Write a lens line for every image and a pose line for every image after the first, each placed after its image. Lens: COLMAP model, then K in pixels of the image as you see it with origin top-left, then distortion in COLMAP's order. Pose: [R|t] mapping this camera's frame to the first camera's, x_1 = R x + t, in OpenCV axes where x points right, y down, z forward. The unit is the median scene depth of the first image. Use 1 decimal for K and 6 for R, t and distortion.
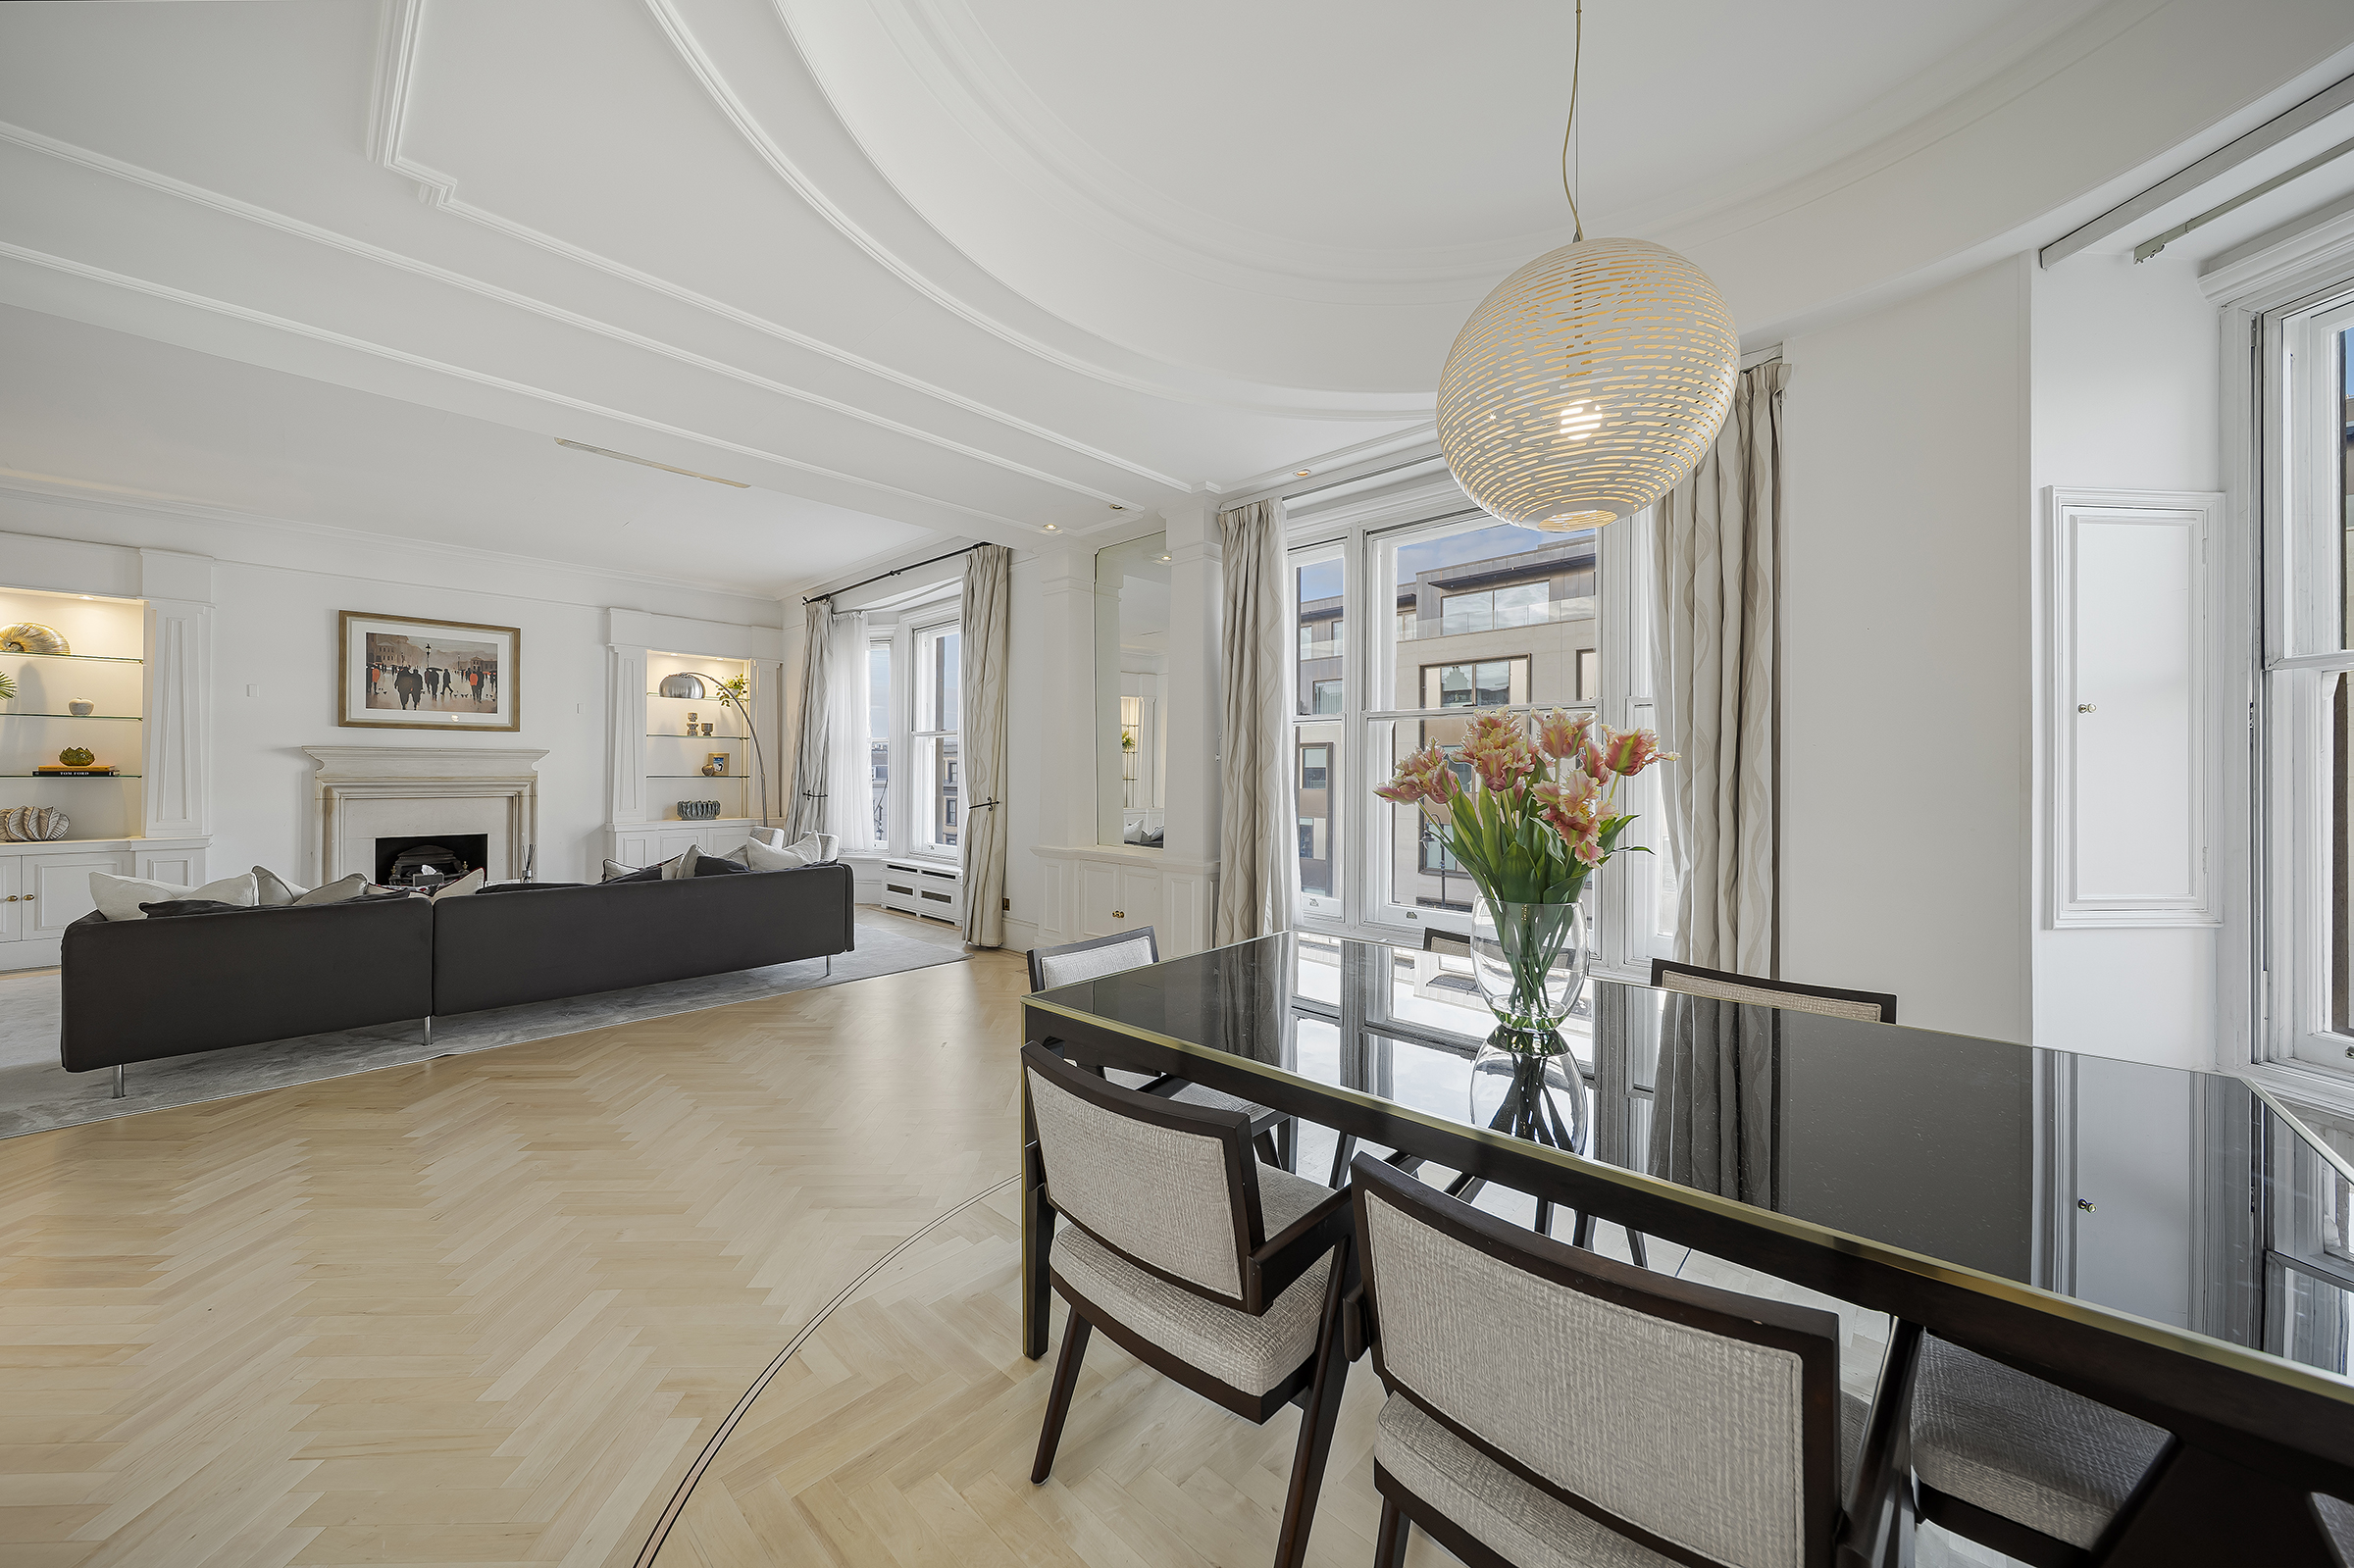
lens RADIAL K [[844.4, 0, 1200.8], [0, 844.4, 769.8], [0, 0, 1]] dist [0.001231, 0.000033]
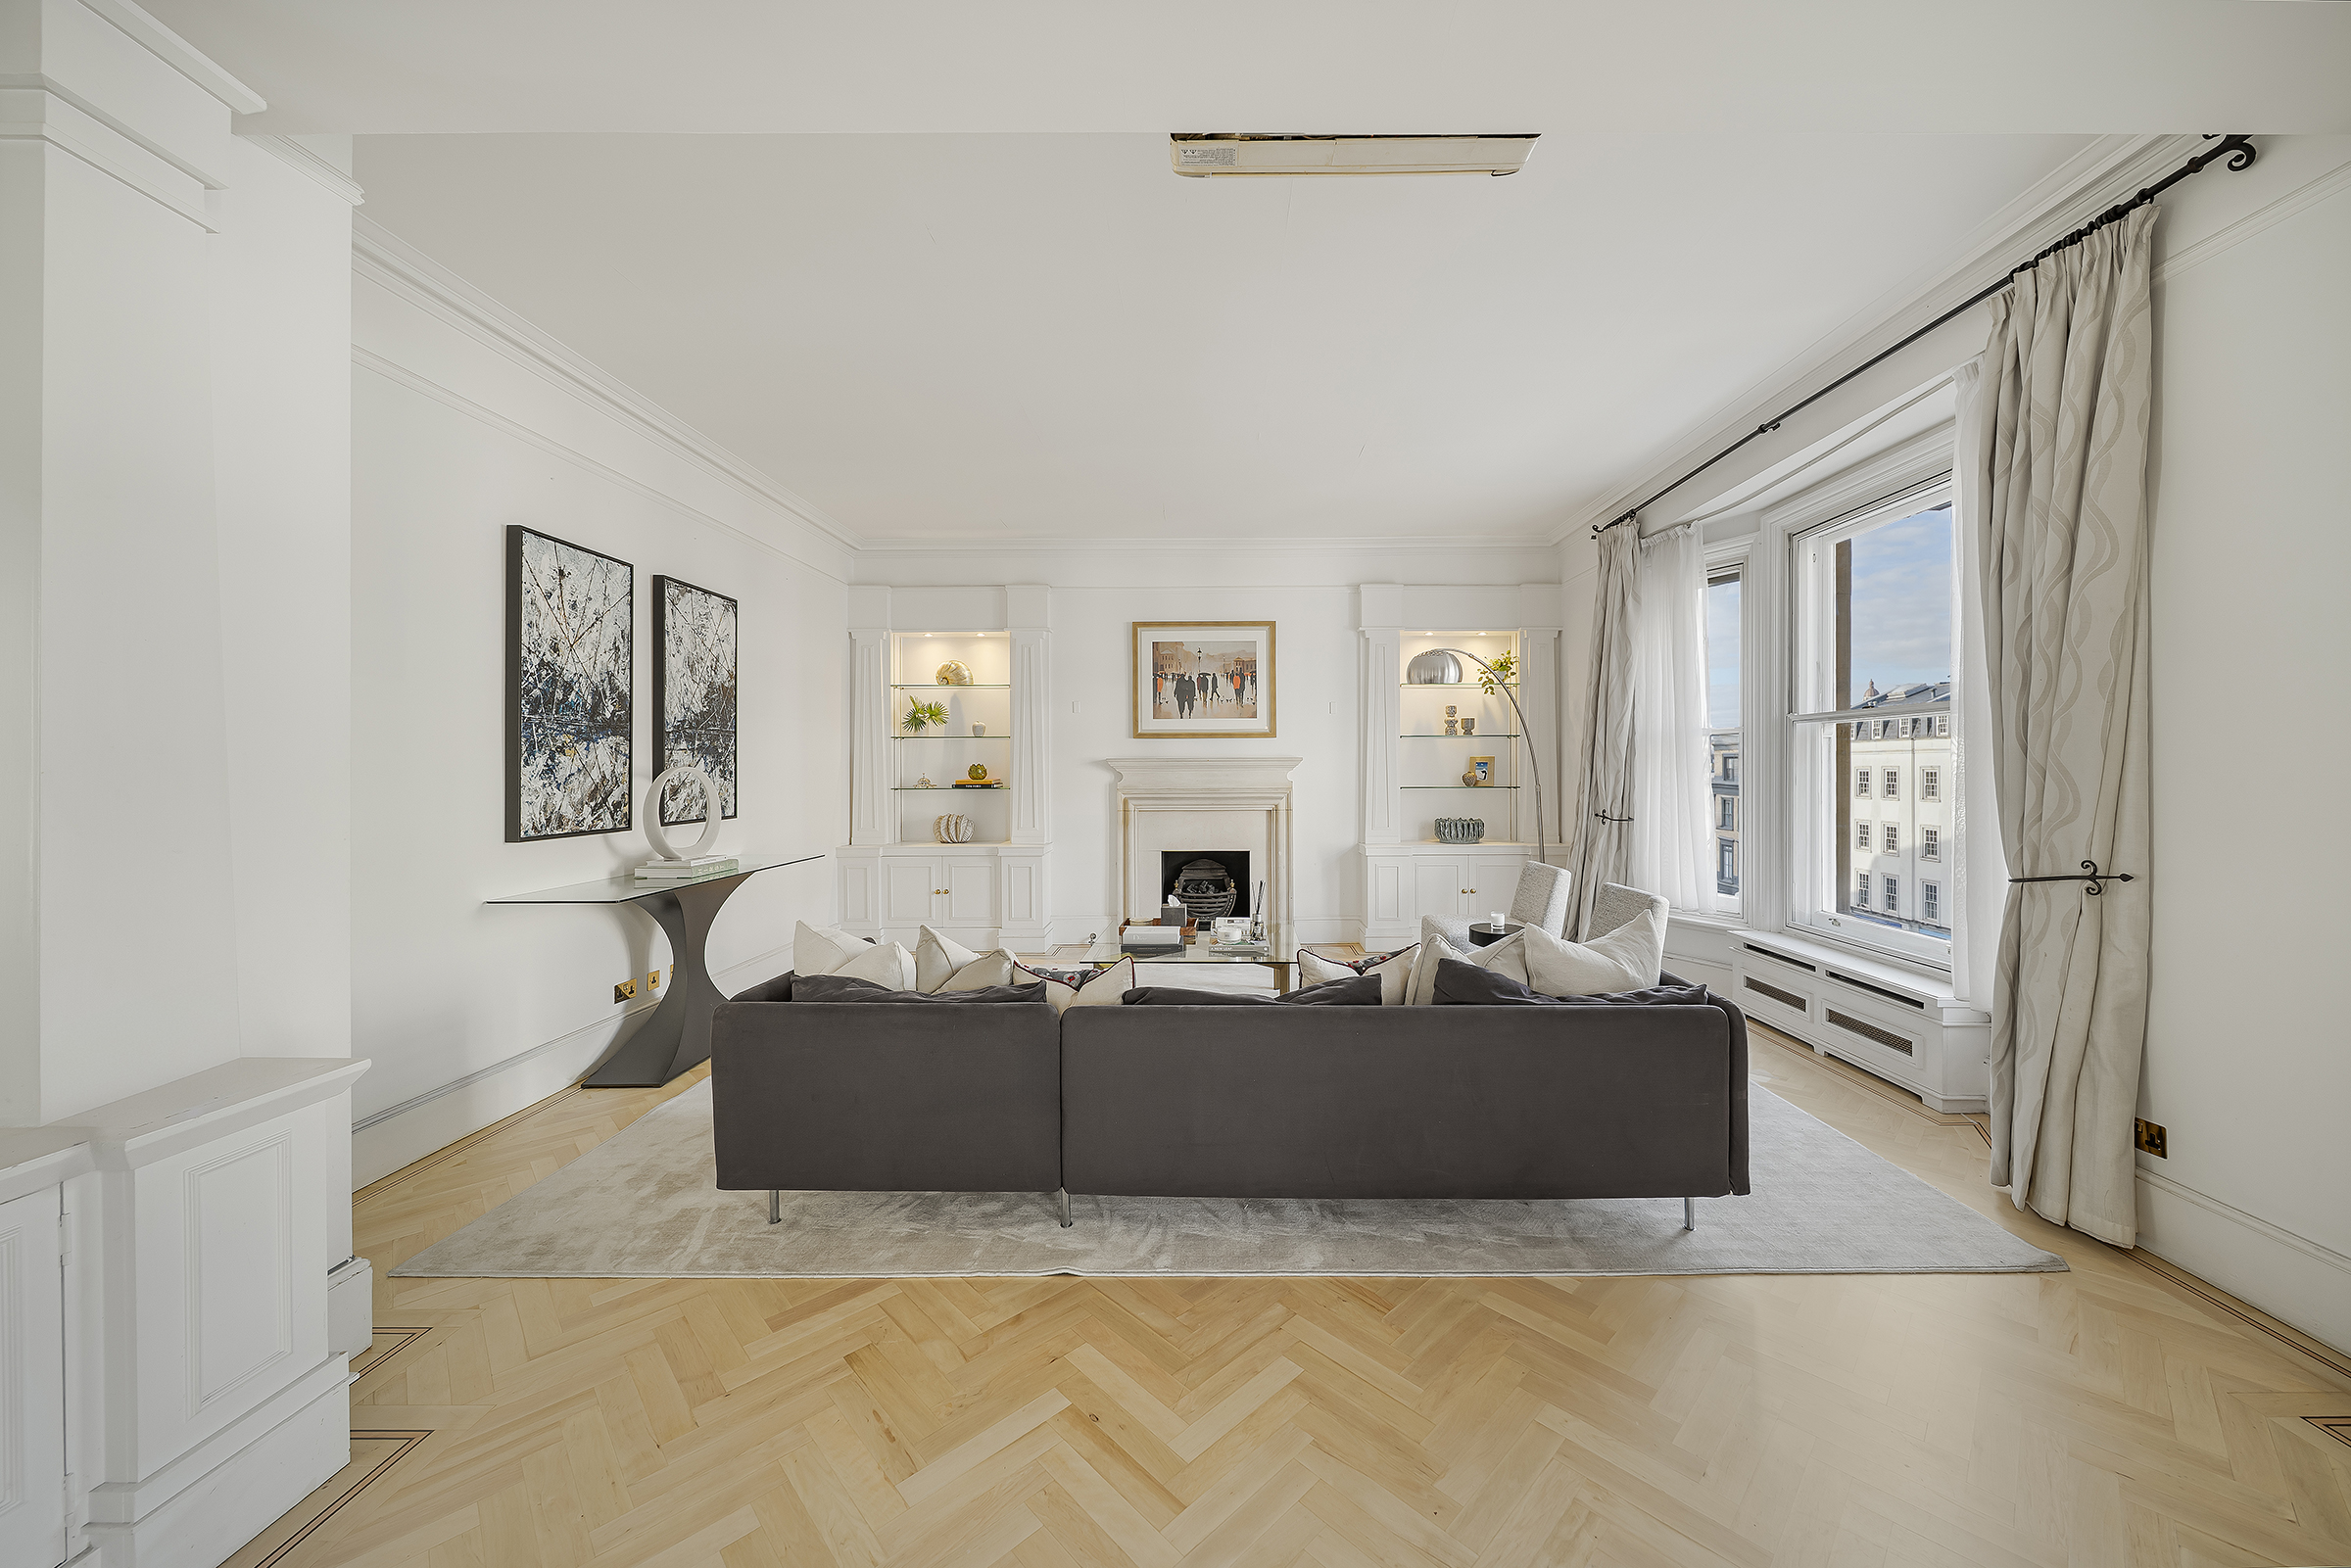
lens RADIAL K [[843.3, 0, 1199.3], [0, 843.3, 769.9], [0, 0, 1]] dist [0.001231, 0.000033]
pose [[0.661318, -0.004710, -0.750091, -0.208186], [0.009192, 0.999956, 0.001825, -0.014320], [0.750049, -0.008102, 0.661332, 0.377347]]
